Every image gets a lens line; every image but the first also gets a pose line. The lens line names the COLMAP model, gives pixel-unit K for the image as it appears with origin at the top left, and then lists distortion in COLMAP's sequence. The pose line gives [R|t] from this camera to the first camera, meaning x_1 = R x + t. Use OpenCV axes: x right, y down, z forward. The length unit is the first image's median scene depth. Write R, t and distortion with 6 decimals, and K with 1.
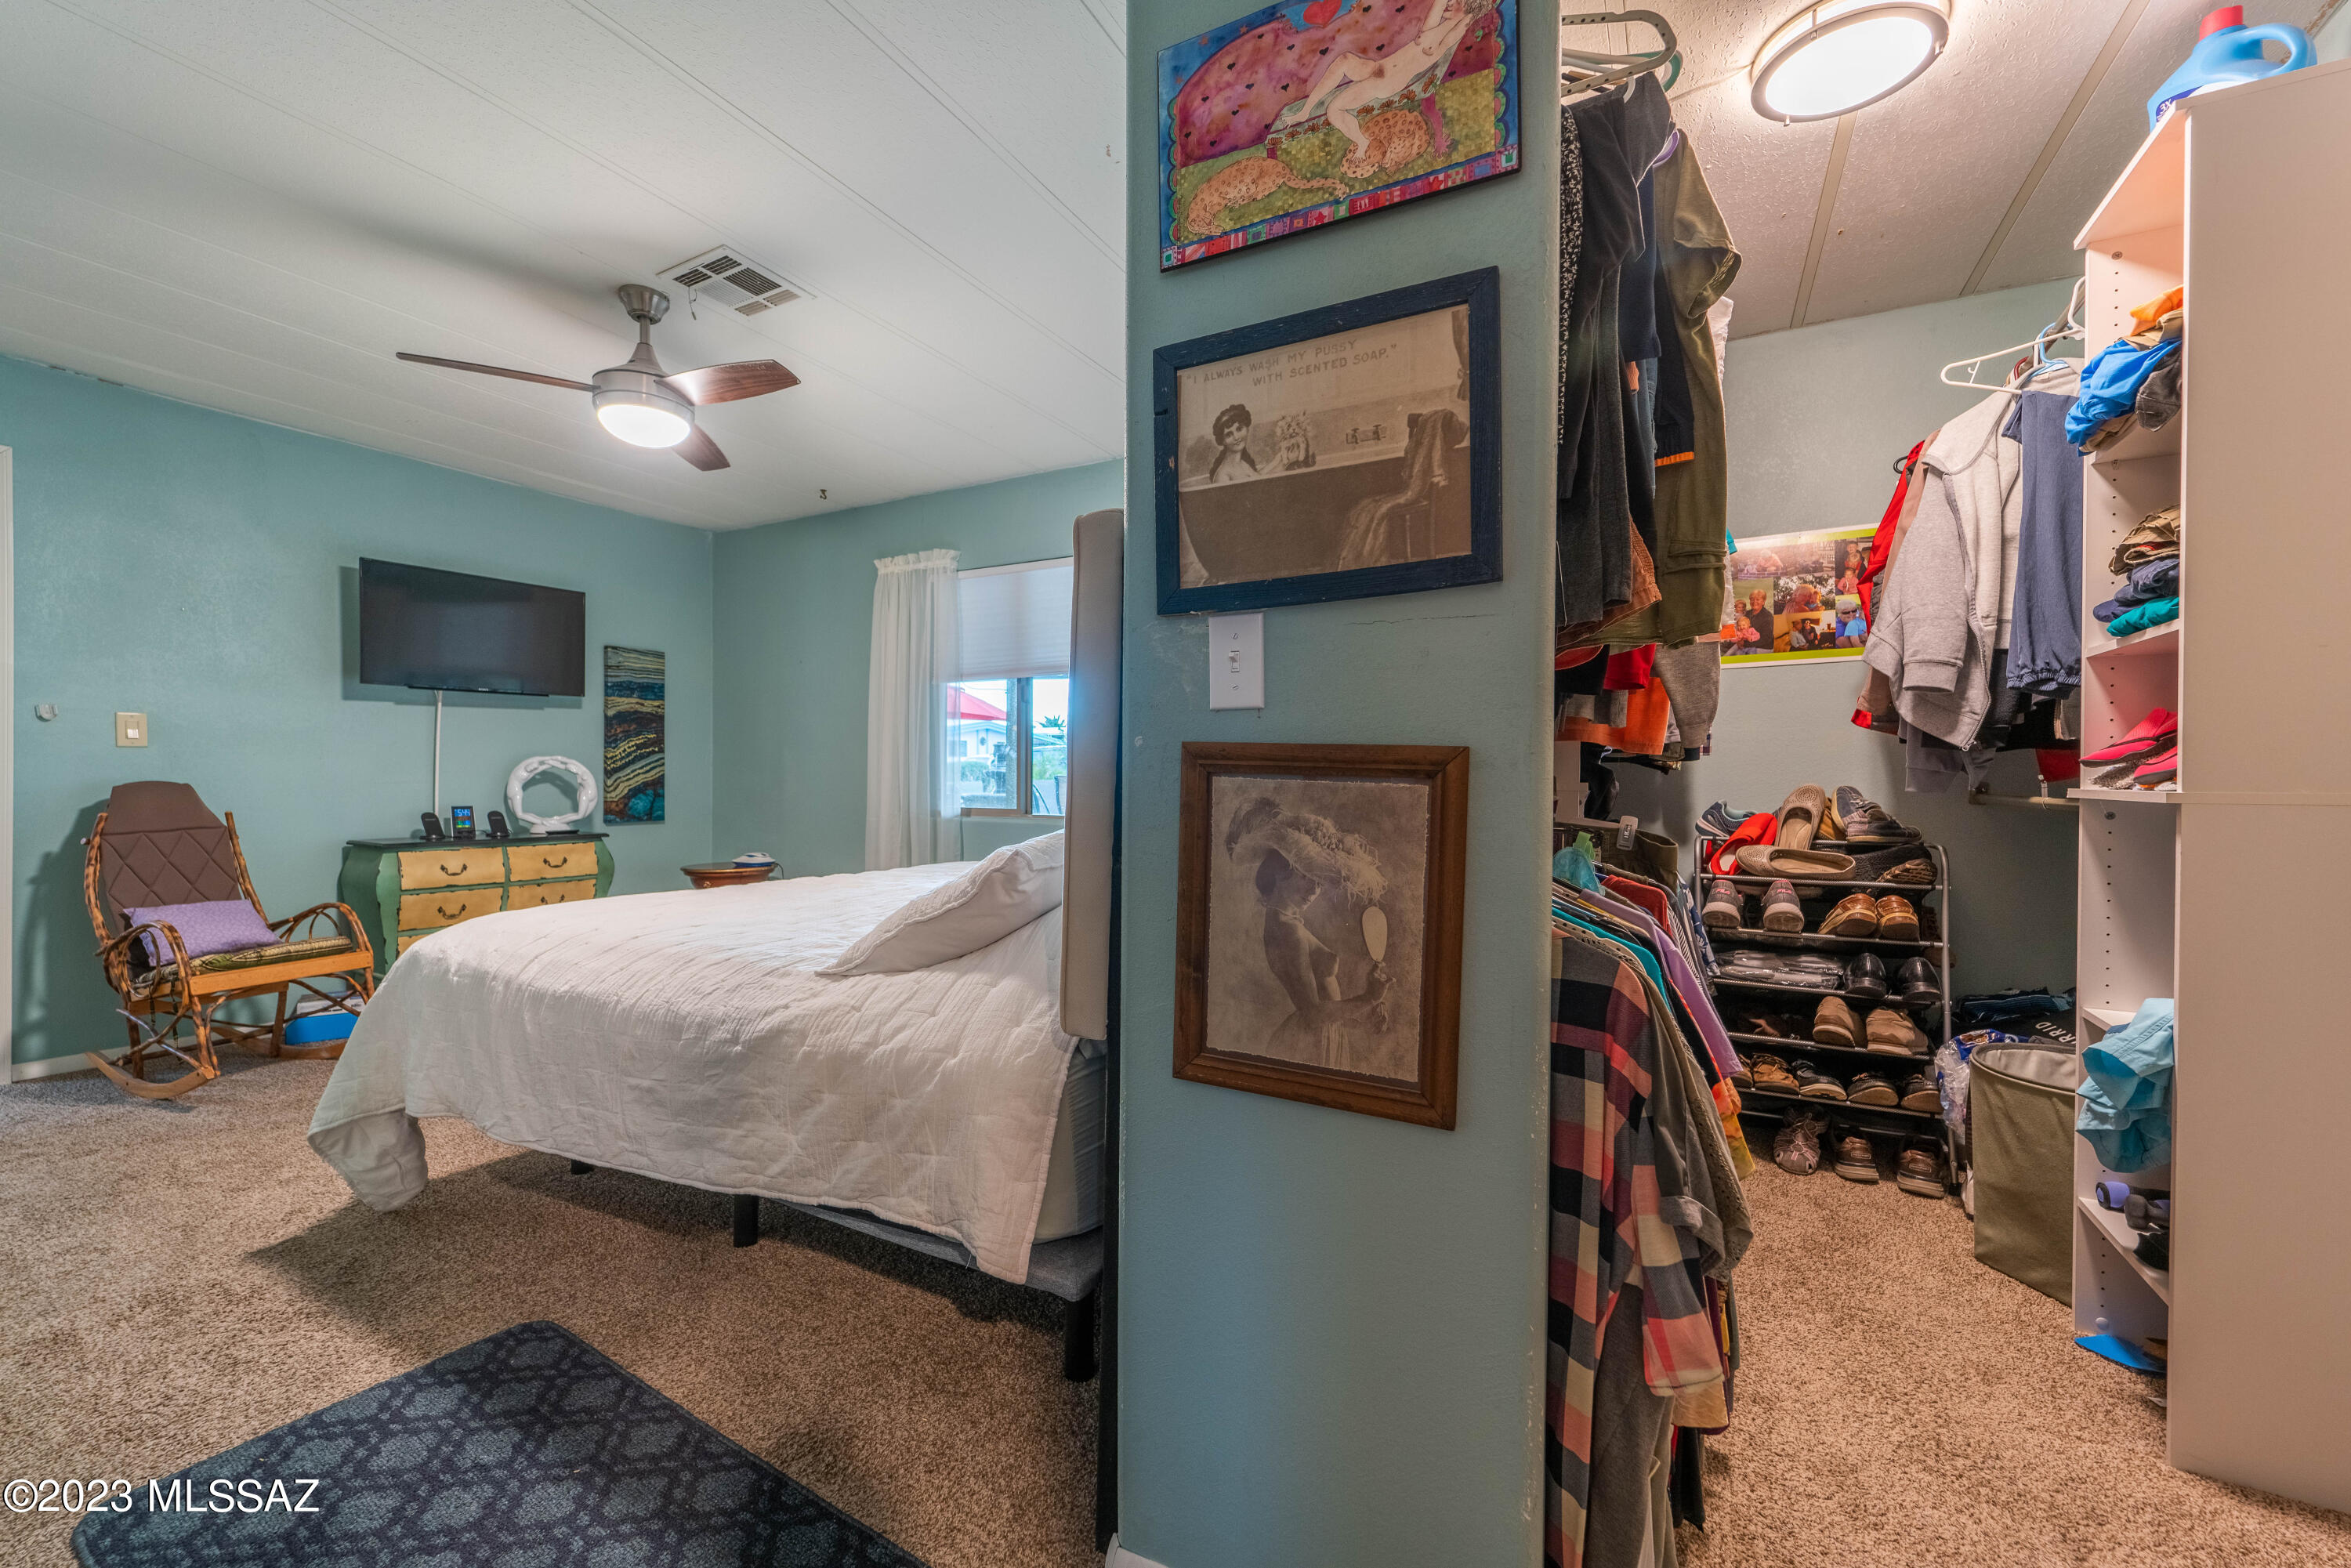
lens RADIAL K [[962.8, 0, 1171.7], [0, 962.8, 785.6], [0, 0, 1]] dist [-0.000501, -0.000742]
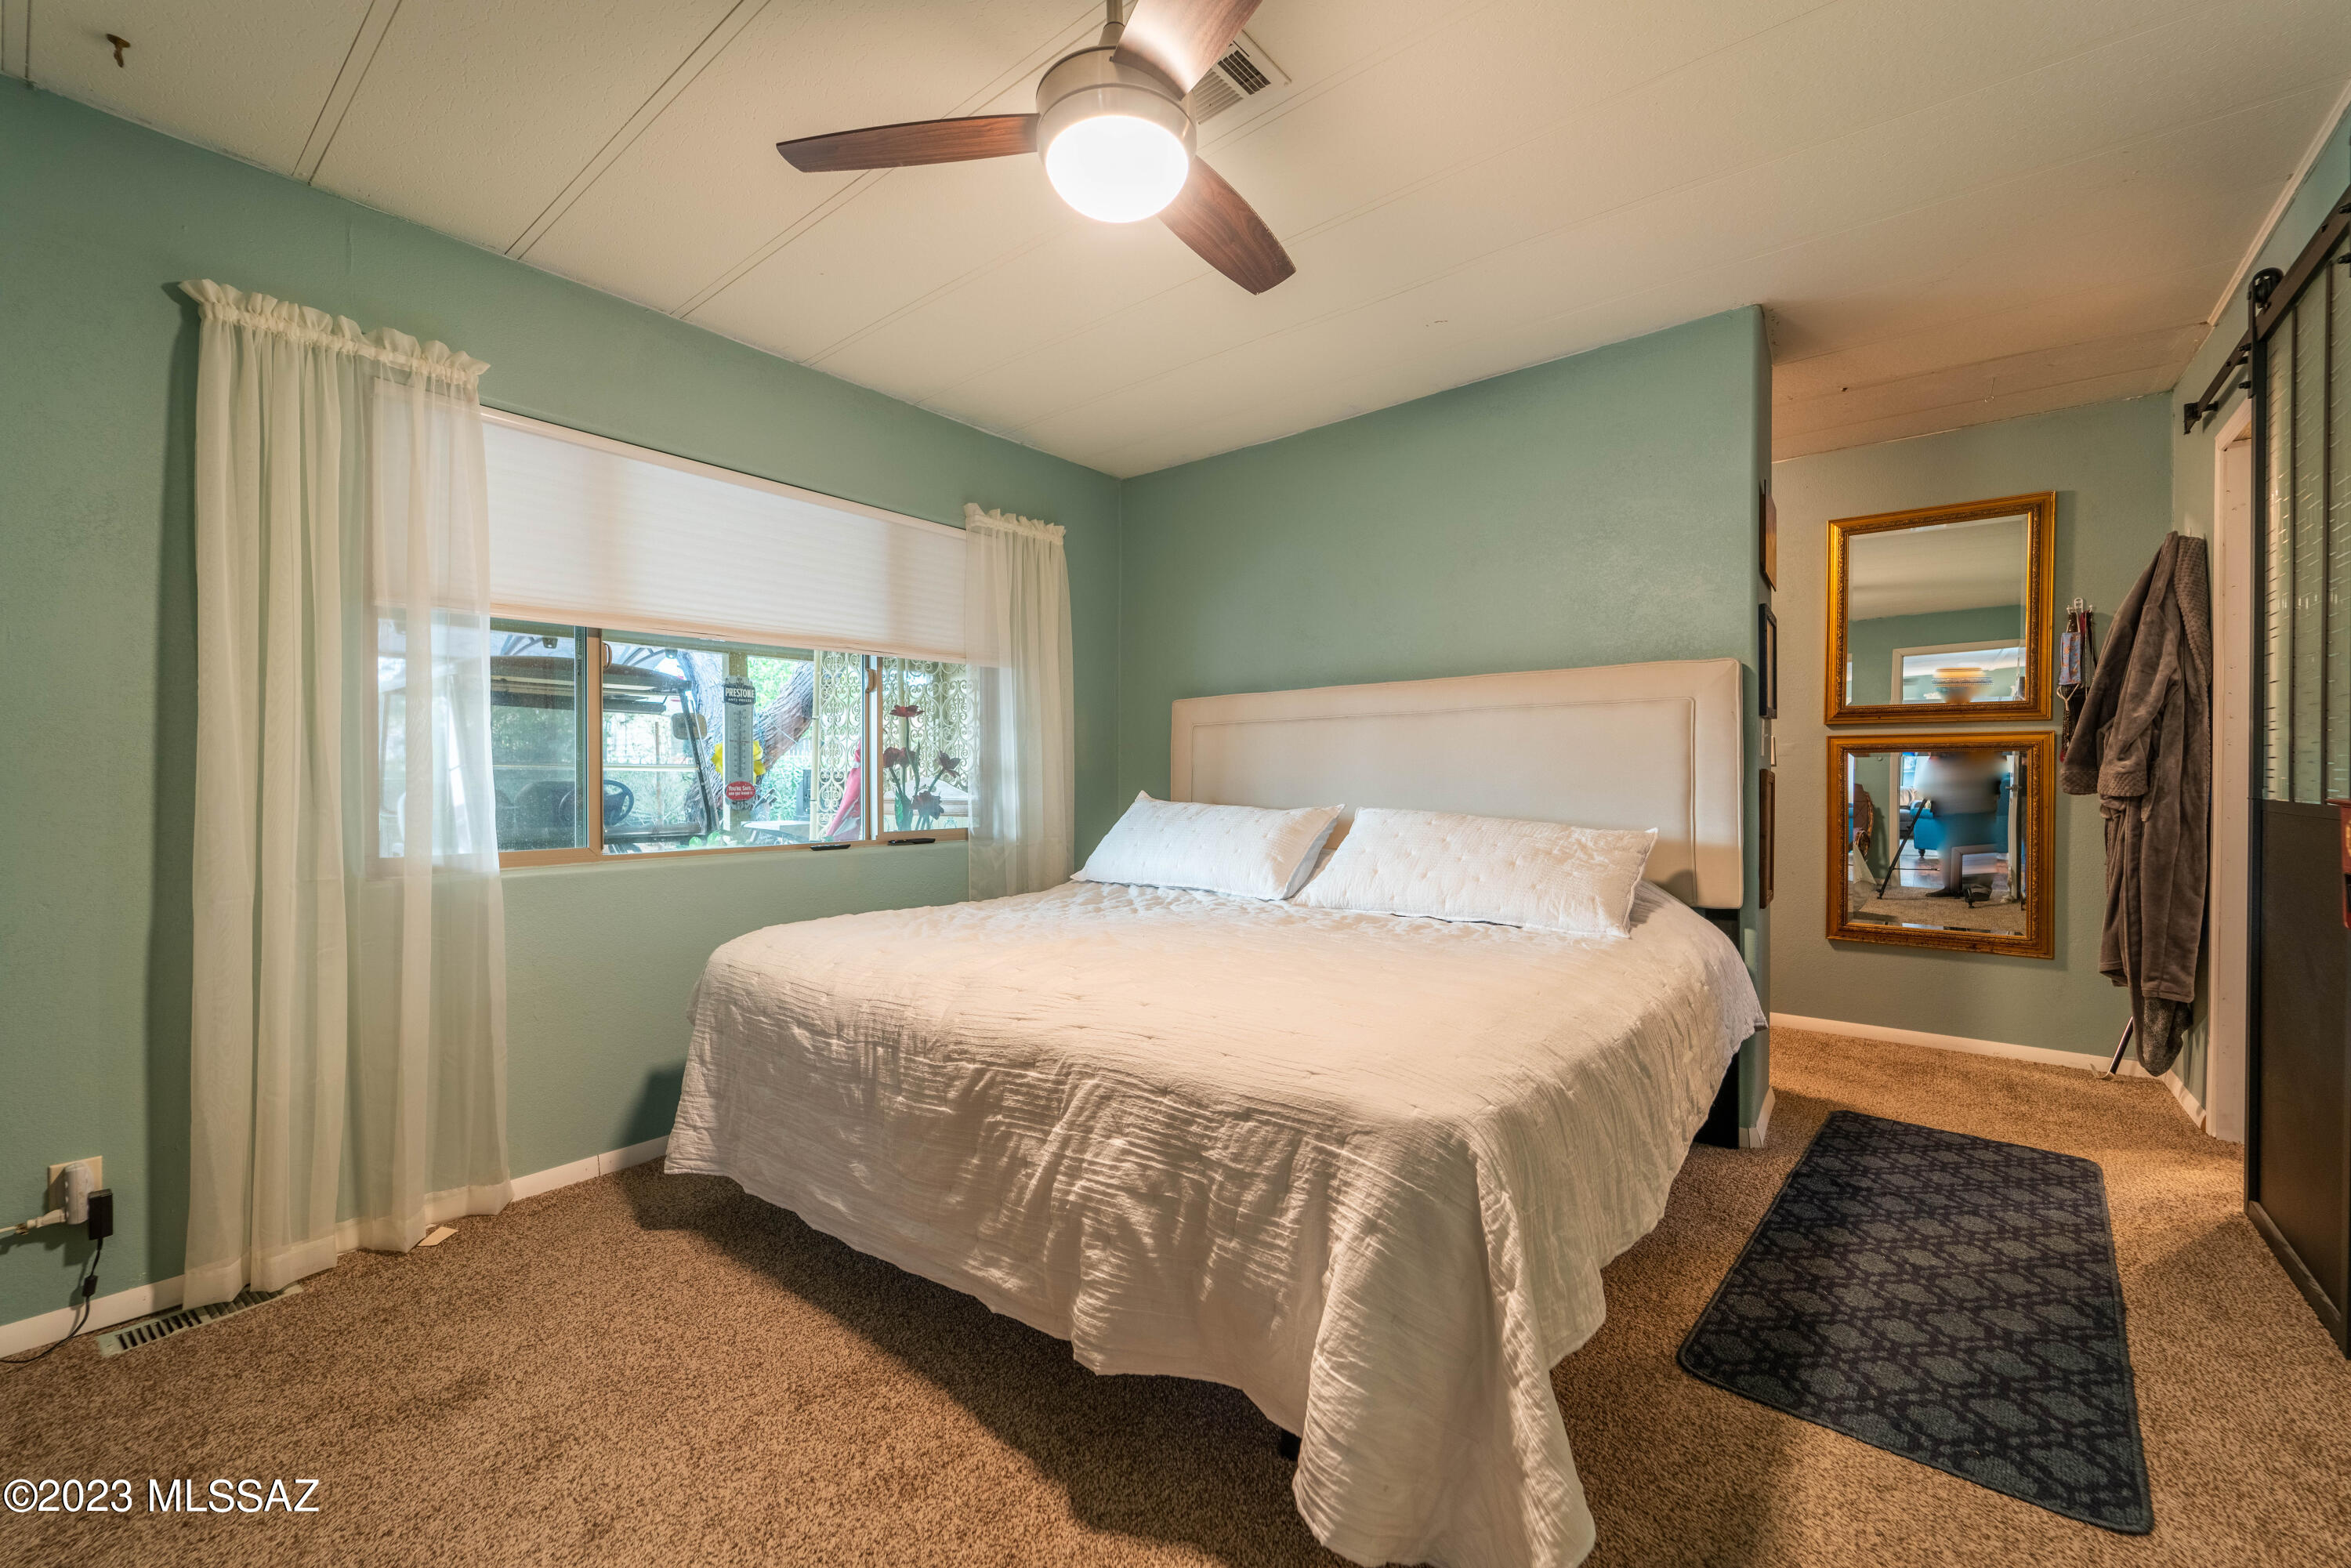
lens RADIAL K [[962.8, 0, 1171.7], [0, 962.8, 785.6], [0, 0, 1]] dist [-0.000501, -0.000742]
pose [[0.151030, -0.007462, 0.988501, -1.943129], [0.020823, 0.999774, 0.004366, -0.030985], [-0.988310, 0.019925, 0.151151, 1.566417]]
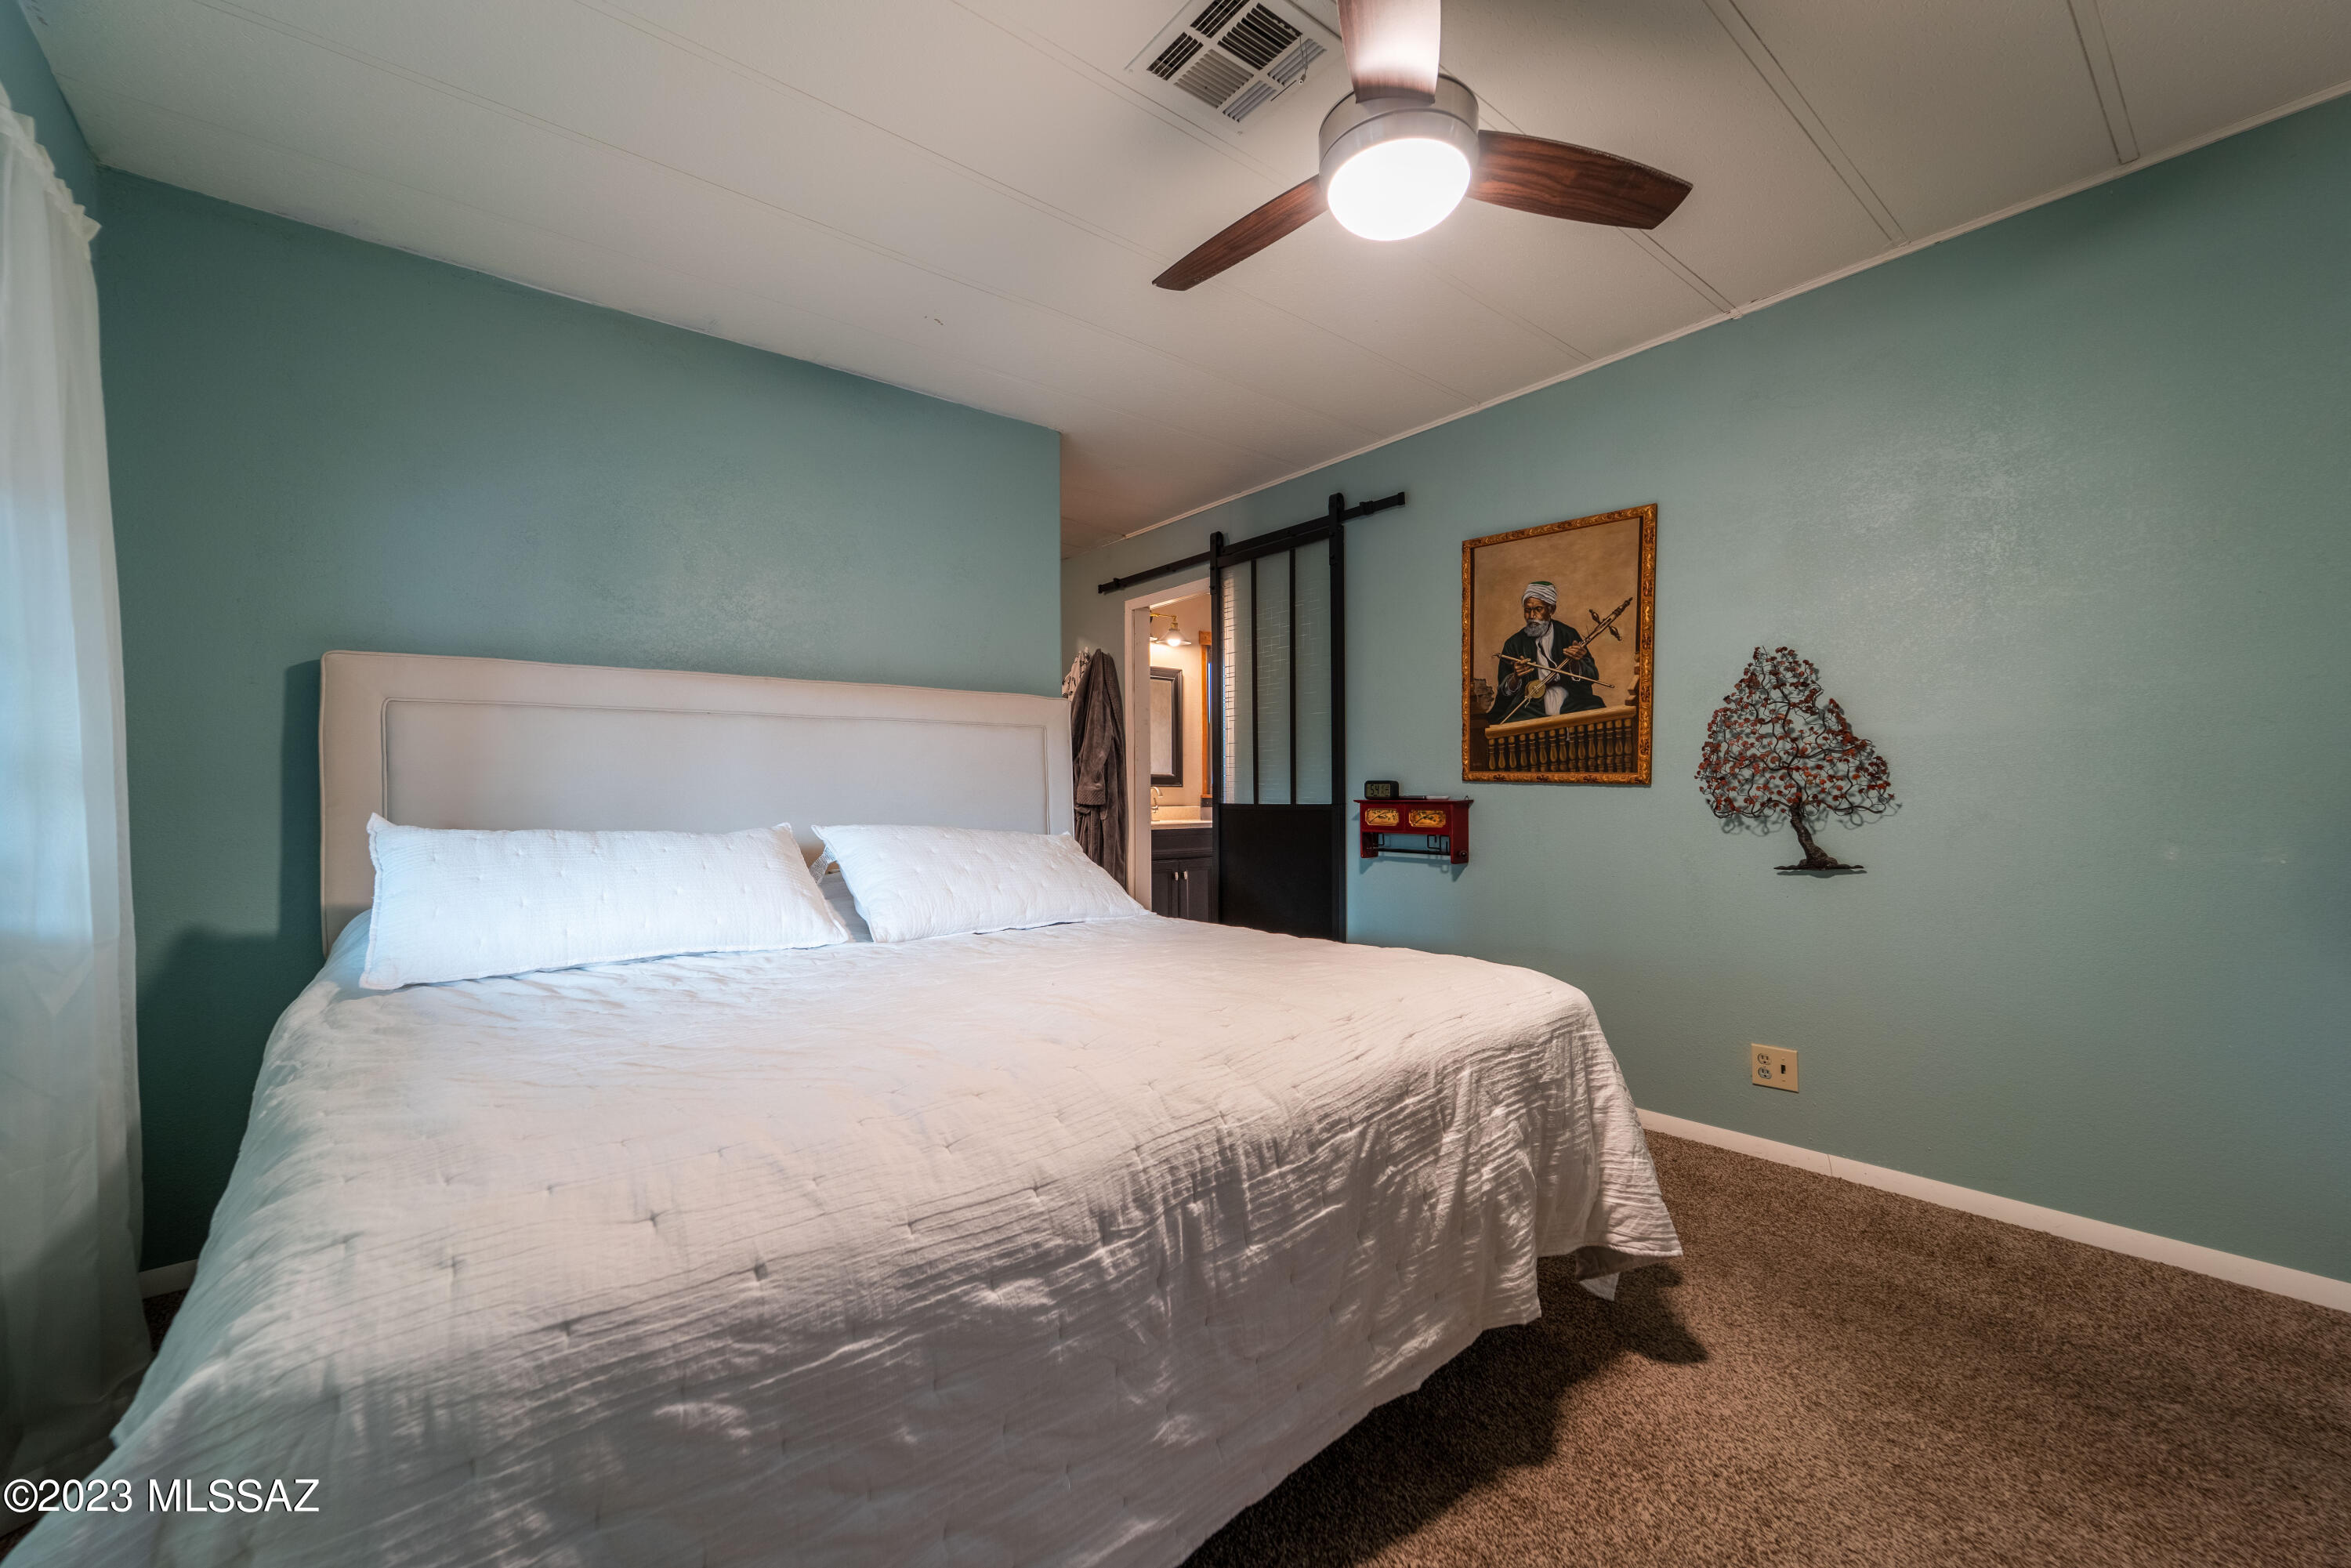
lens RADIAL K [[962.8, 0, 1171.7], [0, 962.8, 785.6], [0, 0, 1]] dist [-0.000501, -0.000742]
pose [[-0.945232, 0.011341, 0.326203, -1.045302], [0.013806, 0.999891, 0.005243, -0.039095], [-0.326108, 0.009460, -0.945285, 2.836322]]
